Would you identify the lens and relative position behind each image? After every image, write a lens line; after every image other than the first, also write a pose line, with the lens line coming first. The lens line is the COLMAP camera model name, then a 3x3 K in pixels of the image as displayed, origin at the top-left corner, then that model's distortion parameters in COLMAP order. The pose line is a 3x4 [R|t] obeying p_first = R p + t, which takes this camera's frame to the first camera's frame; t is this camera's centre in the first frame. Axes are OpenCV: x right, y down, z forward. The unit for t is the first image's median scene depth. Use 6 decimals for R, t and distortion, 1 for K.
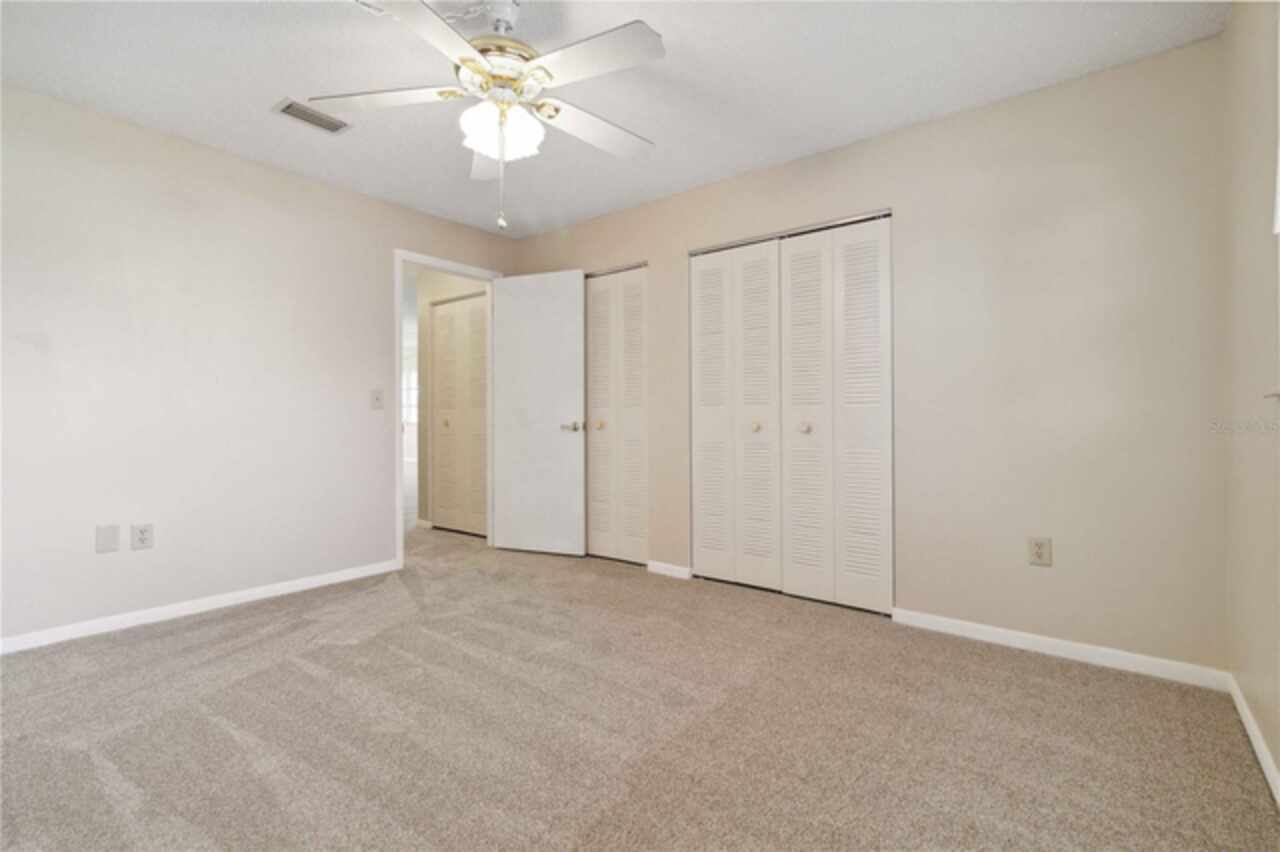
lens RADIAL K [[612.8, 0, 645.5], [0, 612.8, 416.8], [0, 0, 1]] dist [0.024349, 0.000944]
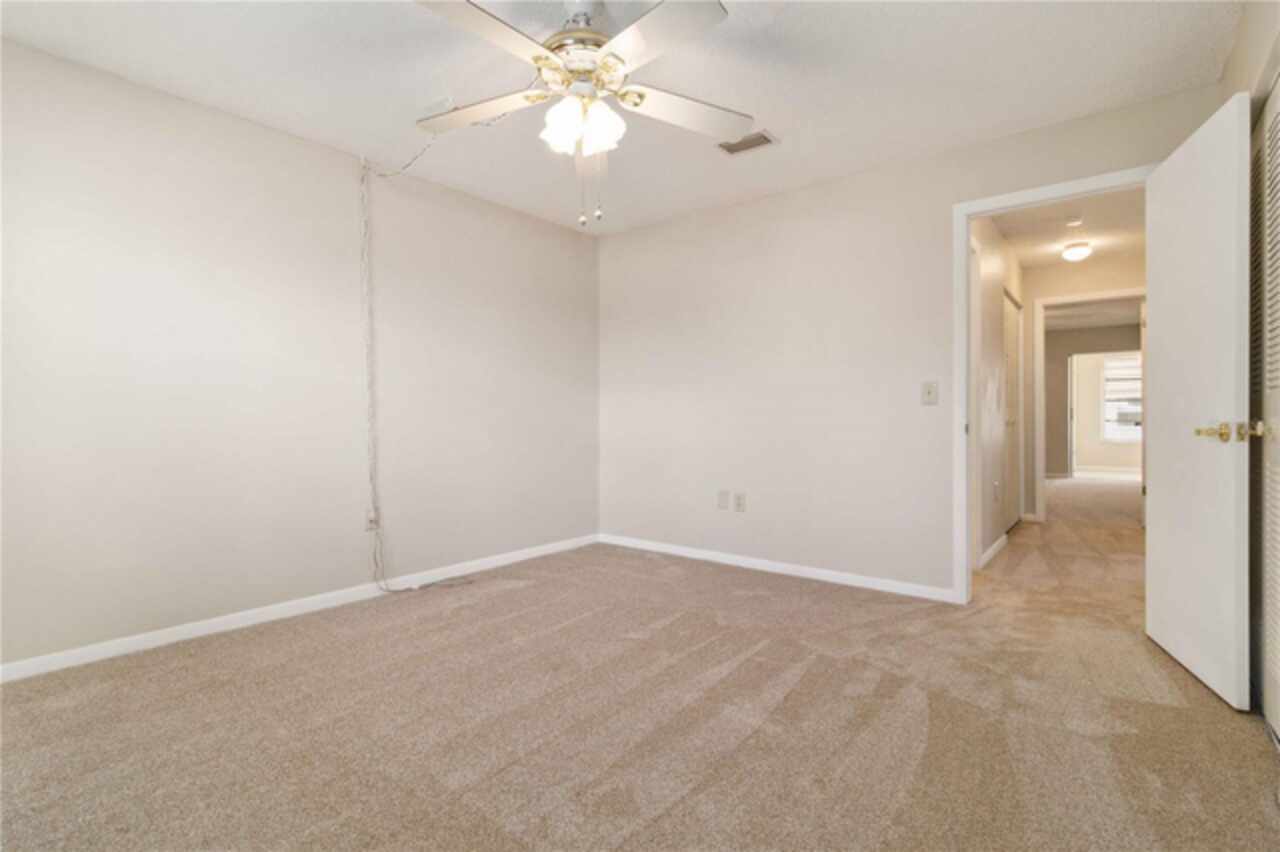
lens RADIAL K [[612.8, 0, 641.6], [0, 612.8, 420.7], [0, 0, 1]] dist [0.024349, 0.000944]
pose [[-0.016910, 0.004252, -0.999848, 0.549854], [0.004668, 0.999980, 0.004174, 0.005687], [0.999846, -0.004596, -0.016930, 0.806876]]
